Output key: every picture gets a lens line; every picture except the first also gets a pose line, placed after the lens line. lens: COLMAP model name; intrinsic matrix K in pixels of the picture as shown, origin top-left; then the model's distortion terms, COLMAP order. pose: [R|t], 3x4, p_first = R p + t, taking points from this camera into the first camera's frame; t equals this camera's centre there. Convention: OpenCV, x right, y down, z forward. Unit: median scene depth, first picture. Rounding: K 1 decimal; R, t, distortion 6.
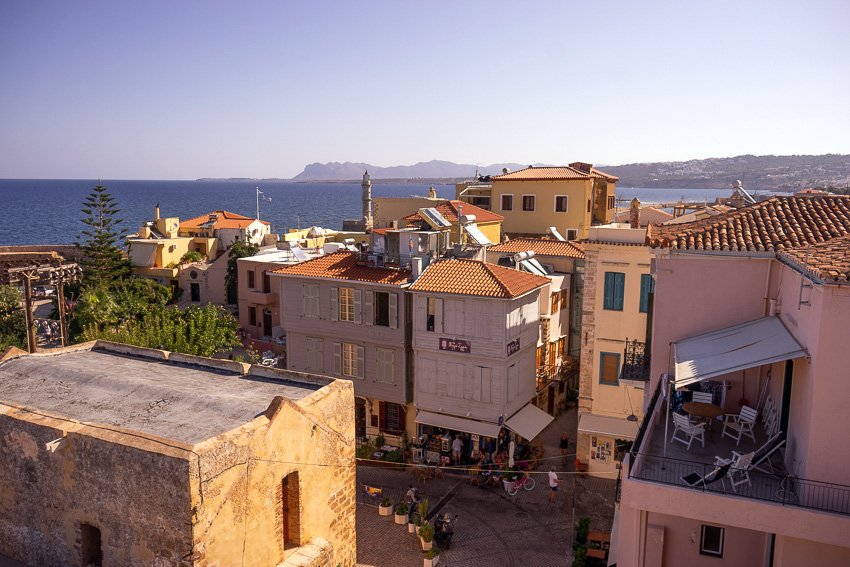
lens RADIAL K [[682.6, 0, 425.6], [0, 682.6, 277.9], [0, 0, 1]] dist [0.009645, -0.000649]
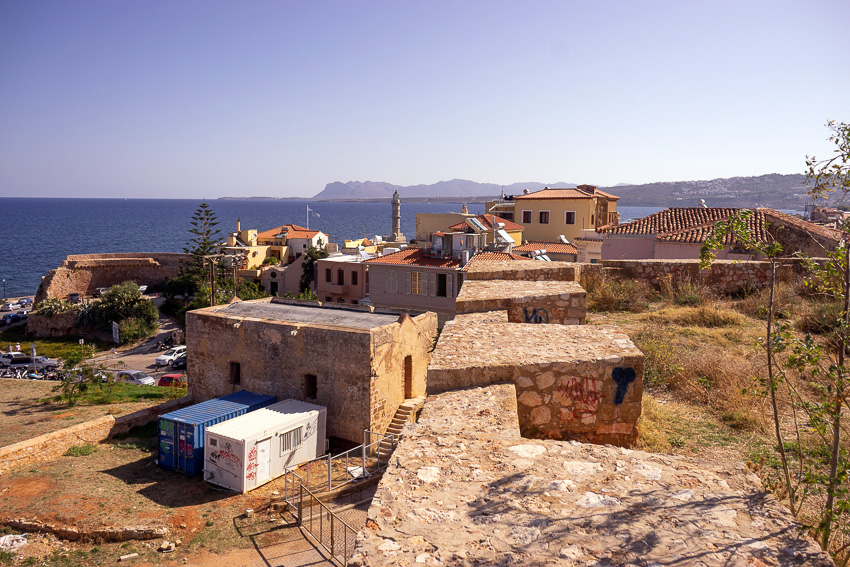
lens RADIAL K [[682.6, 0, 425.6], [0, 682.6, 277.9], [0, 0, 1]] dist [0.009645, -0.000649]
pose [[0.999511, 0.004466, -0.030953, -0.050962], [-0.005308, 0.999617, -0.027154, 0.067533], [0.030820, 0.027305, 0.999152, -0.471274]]
